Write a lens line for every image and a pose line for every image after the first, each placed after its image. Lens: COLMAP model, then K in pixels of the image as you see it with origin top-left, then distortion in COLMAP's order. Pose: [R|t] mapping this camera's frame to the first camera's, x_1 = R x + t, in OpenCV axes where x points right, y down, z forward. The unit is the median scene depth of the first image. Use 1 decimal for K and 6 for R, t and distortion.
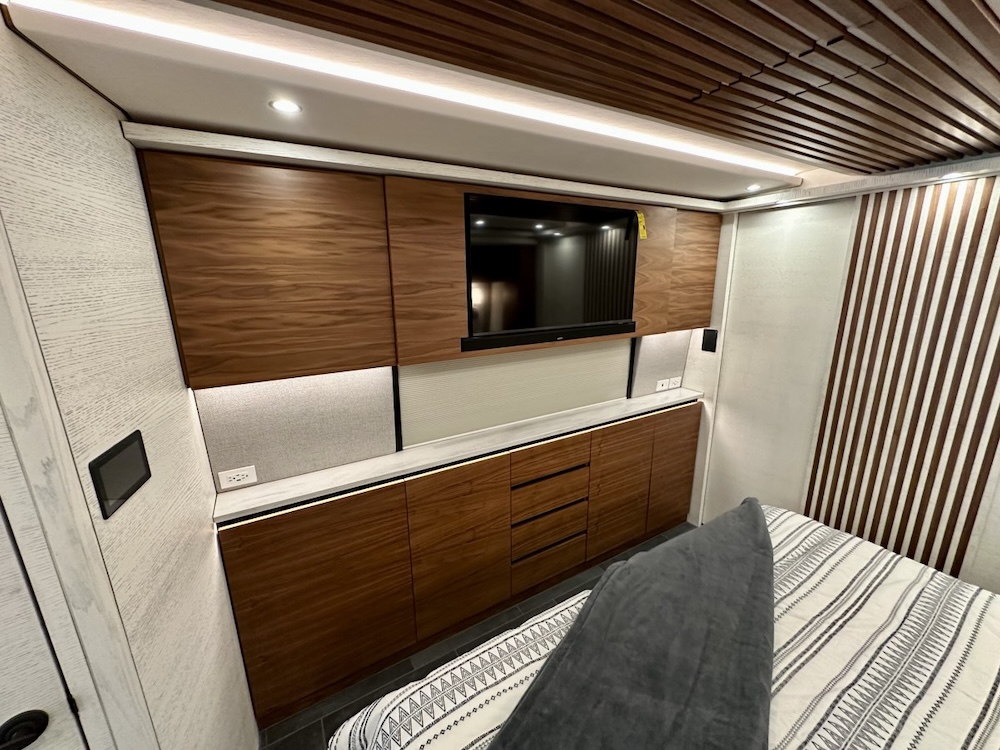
lens RADIAL K [[396.2, 0, 500.0], [0, 396.2, 375.0], [0, 0, 1]] dist [-0.001915, 0.000097]
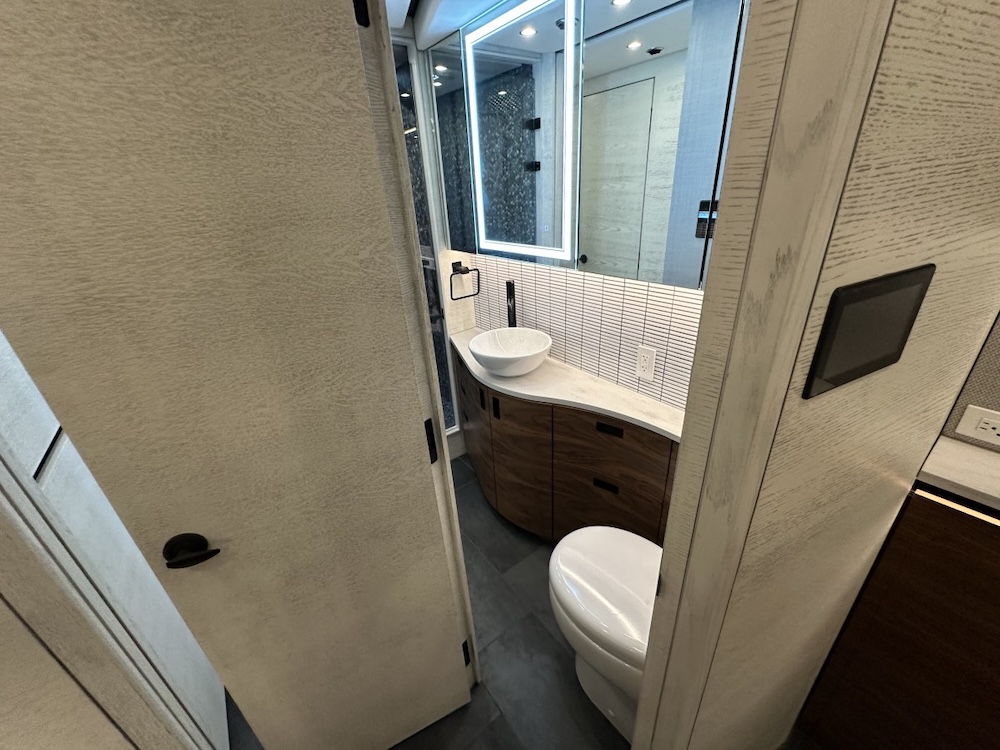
lens RADIAL K [[396.2, 0, 499.7], [0, 396.2, 373.5], [0, 0, 1]] dist [-0.001915, 0.000097]
pose [[0.103626, 0.433039, -0.895399, -0.164492], [-0.178091, 0.893775, 0.411643, 0.053171], [0.978542, 0.116806, 0.169739, 0.142109]]
